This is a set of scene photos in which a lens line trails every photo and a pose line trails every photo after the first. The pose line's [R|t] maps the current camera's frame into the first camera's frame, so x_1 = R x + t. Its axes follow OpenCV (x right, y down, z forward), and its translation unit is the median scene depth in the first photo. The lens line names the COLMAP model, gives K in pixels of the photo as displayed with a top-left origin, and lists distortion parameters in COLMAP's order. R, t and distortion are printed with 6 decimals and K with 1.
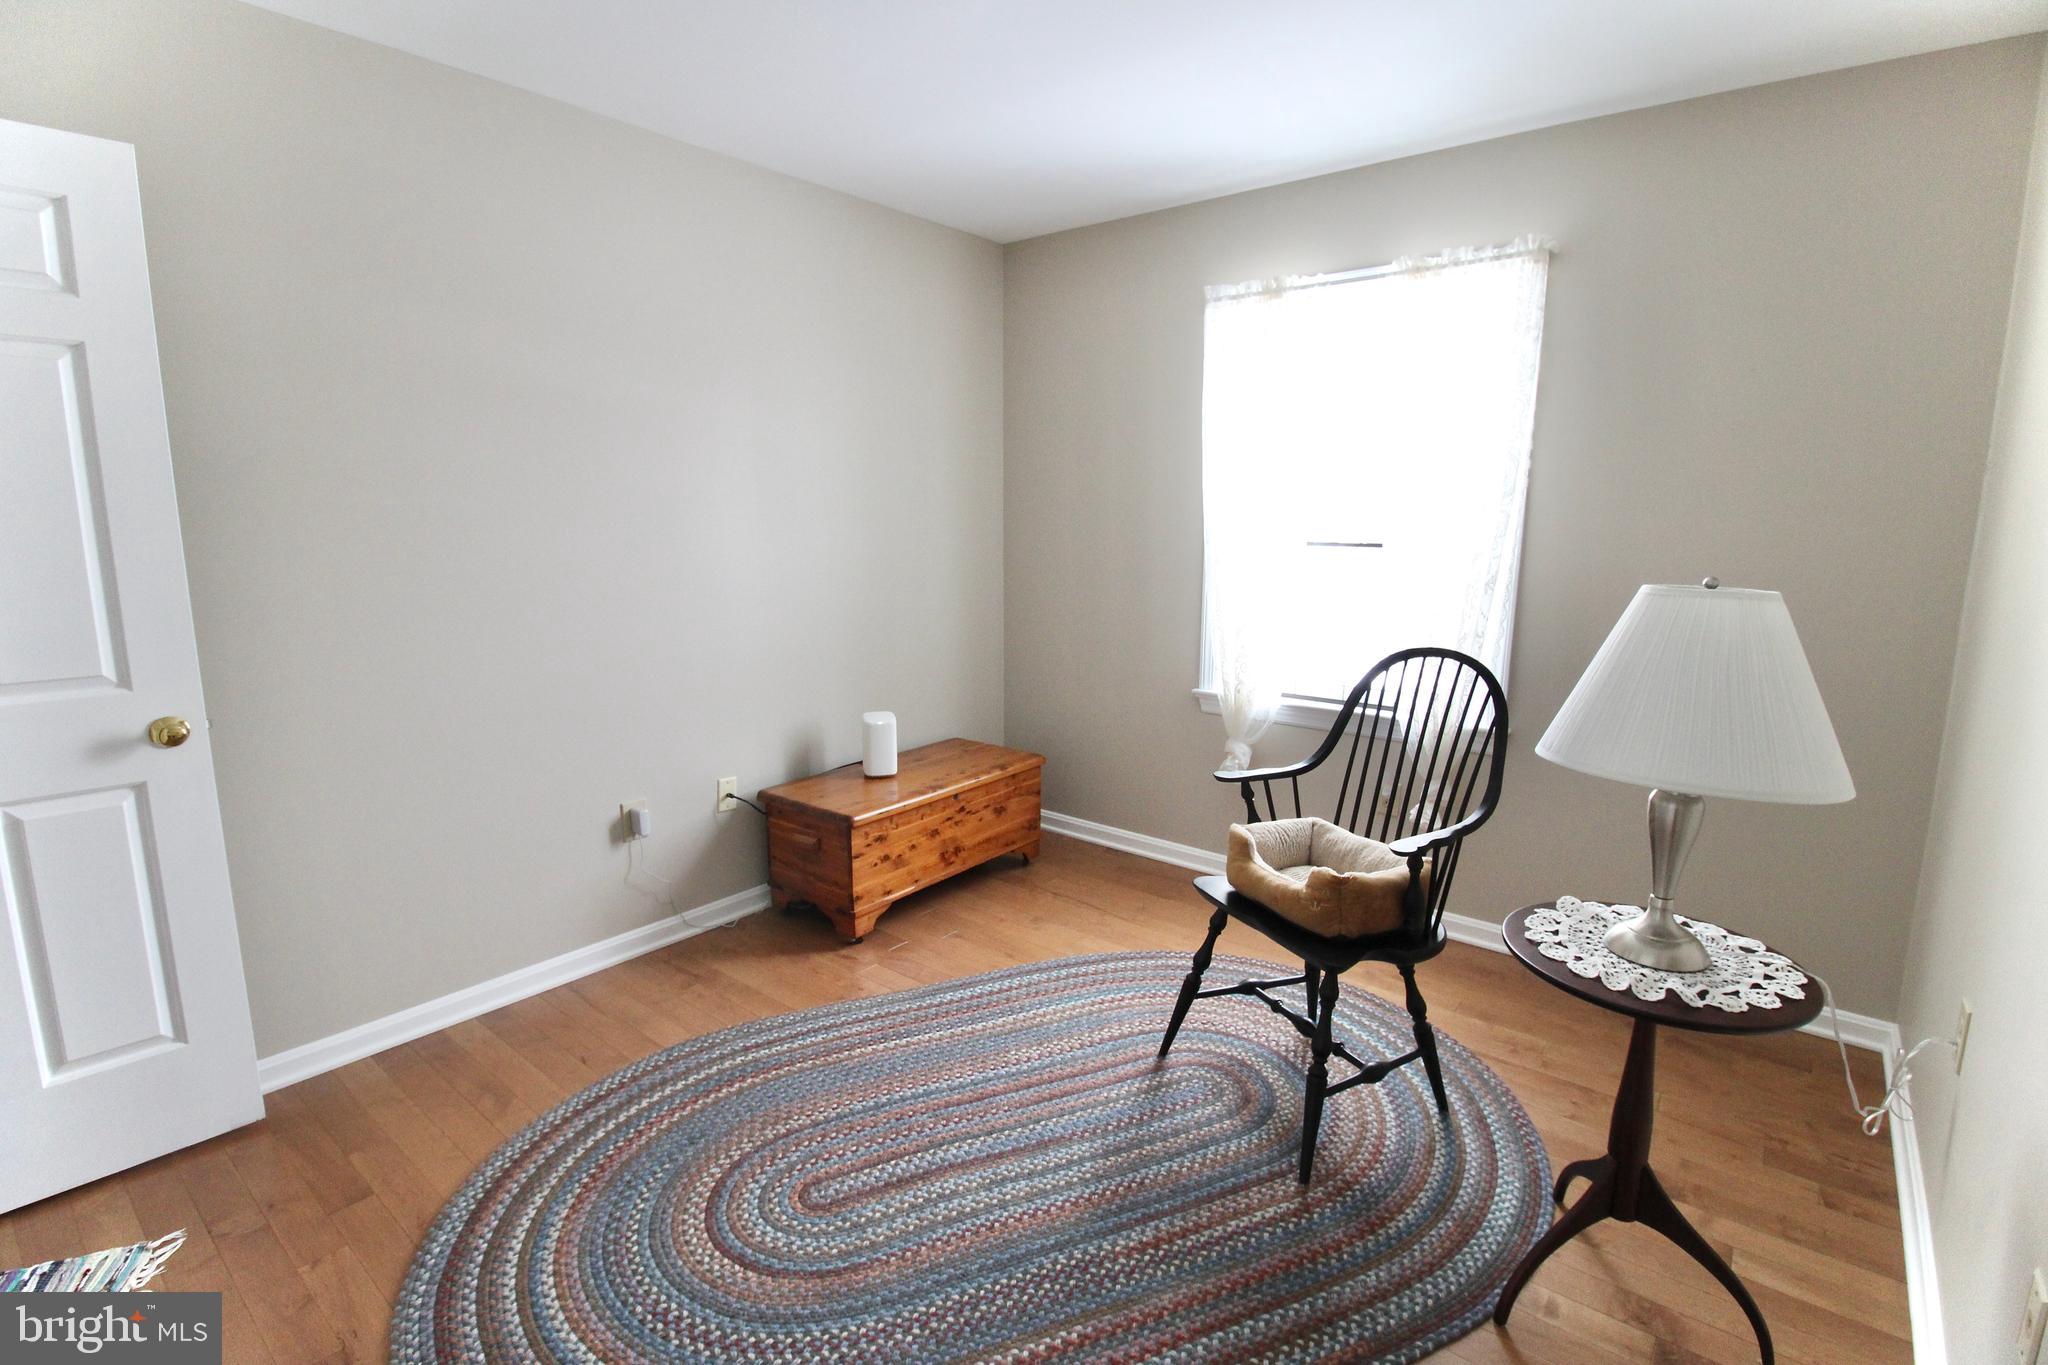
lens RADIAL K [[951.5, 0, 1036.7], [0, 951.5, 685.6], [0, 0, 1]] dist [-0.007100, -0.005062]
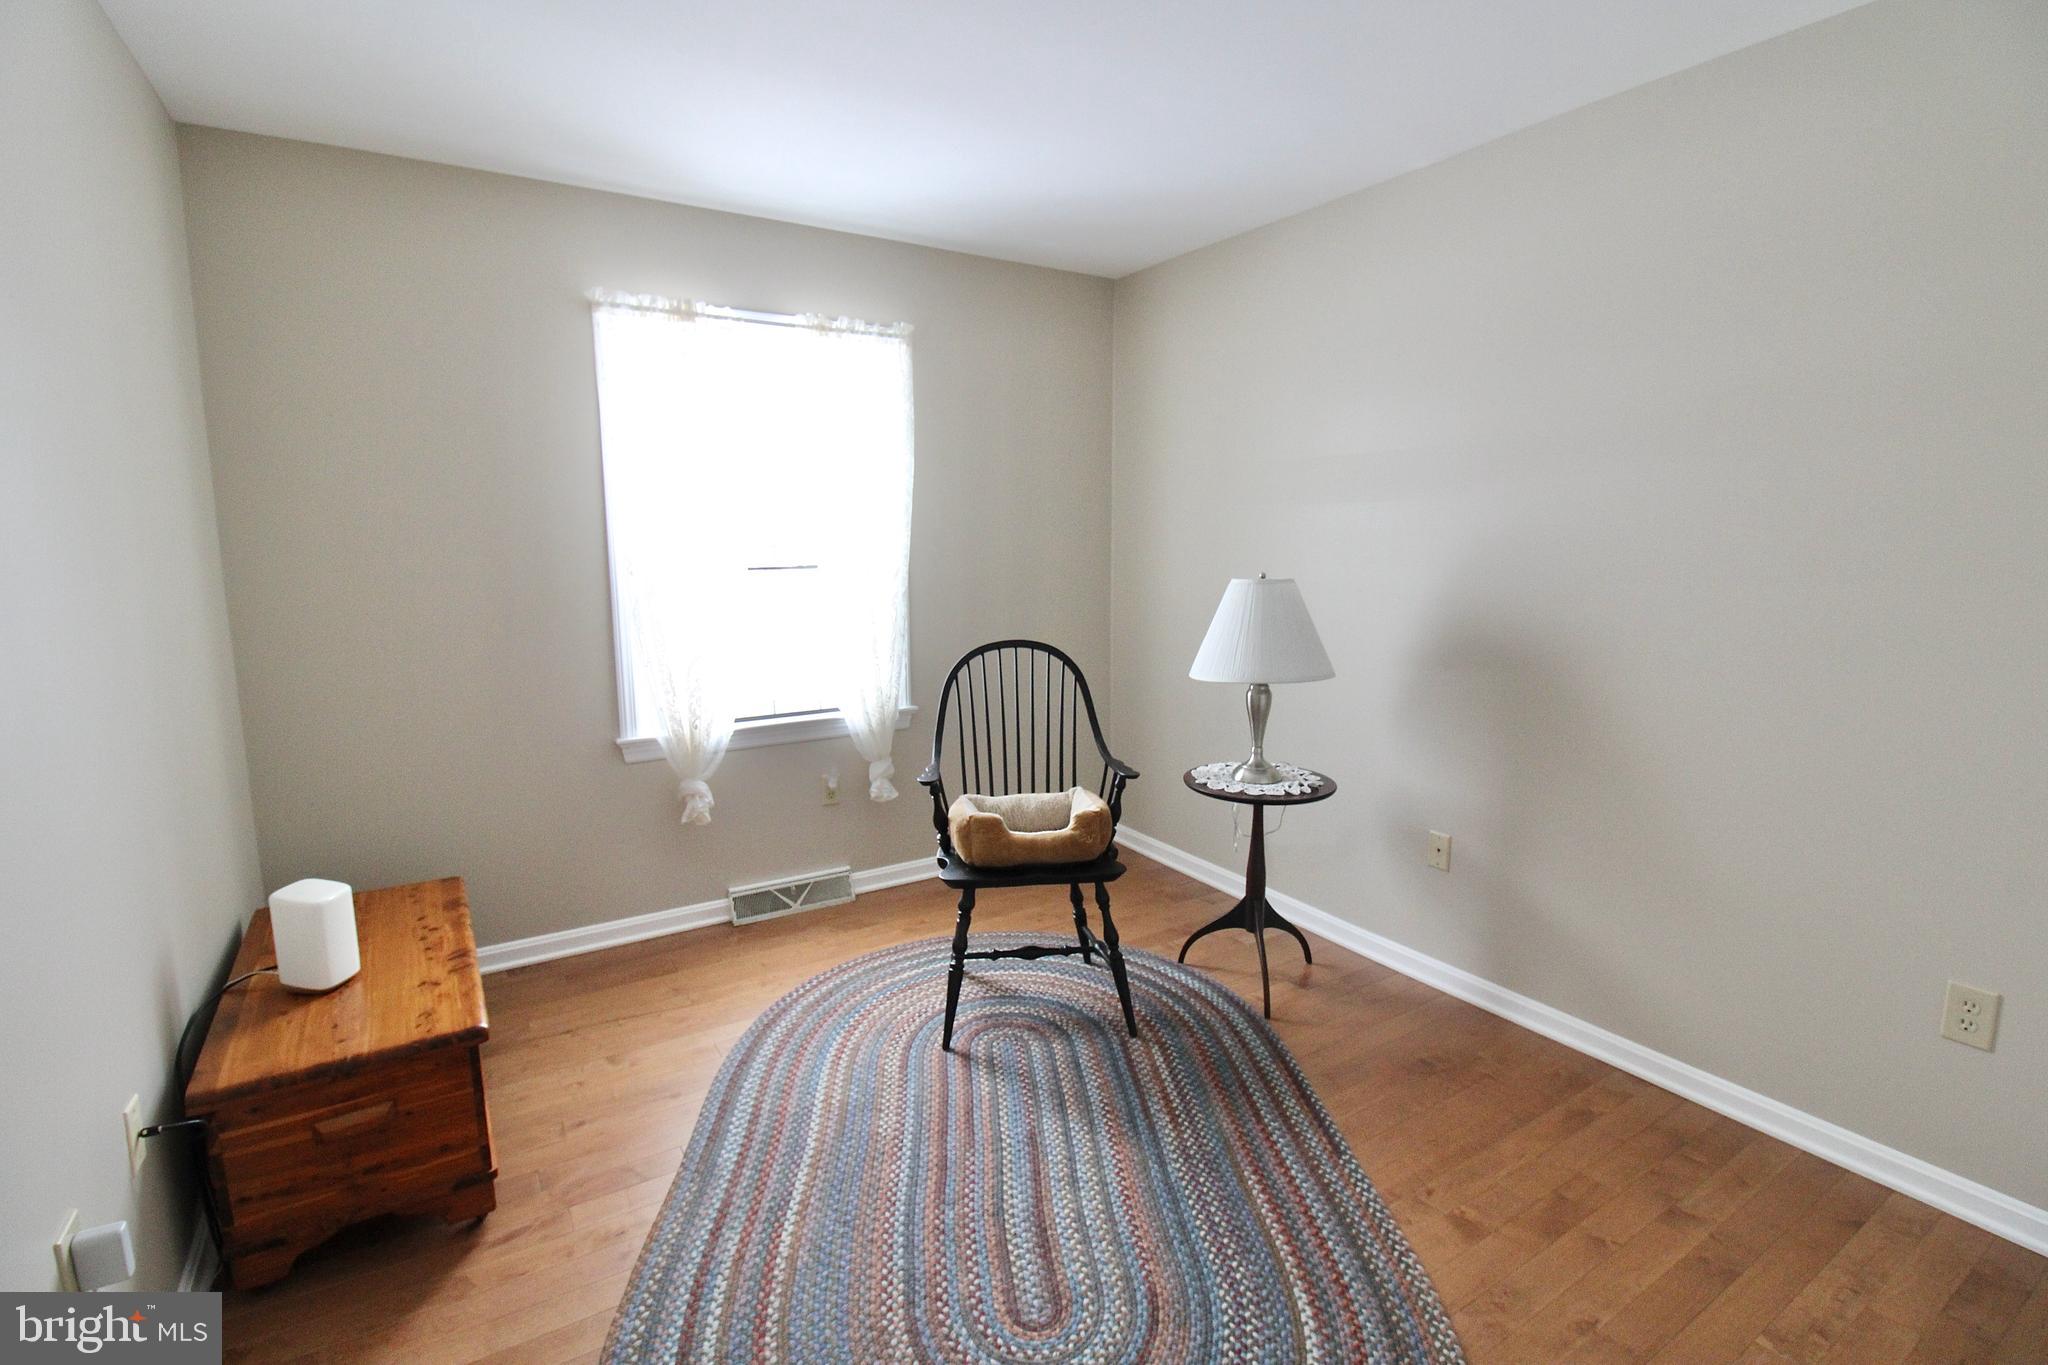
lens RADIAL K [[951.5, 0, 1035.2], [0, 951.5, 676.1], [0, 0, 1]] dist [-0.007100, -0.005062]
pose [[0.323813, -0.151768, 0.933869, -0.738656], [0.173064, 0.979898, 0.099240, -0.105822], [-0.930158, 0.129484, 0.343569, 0.469538]]
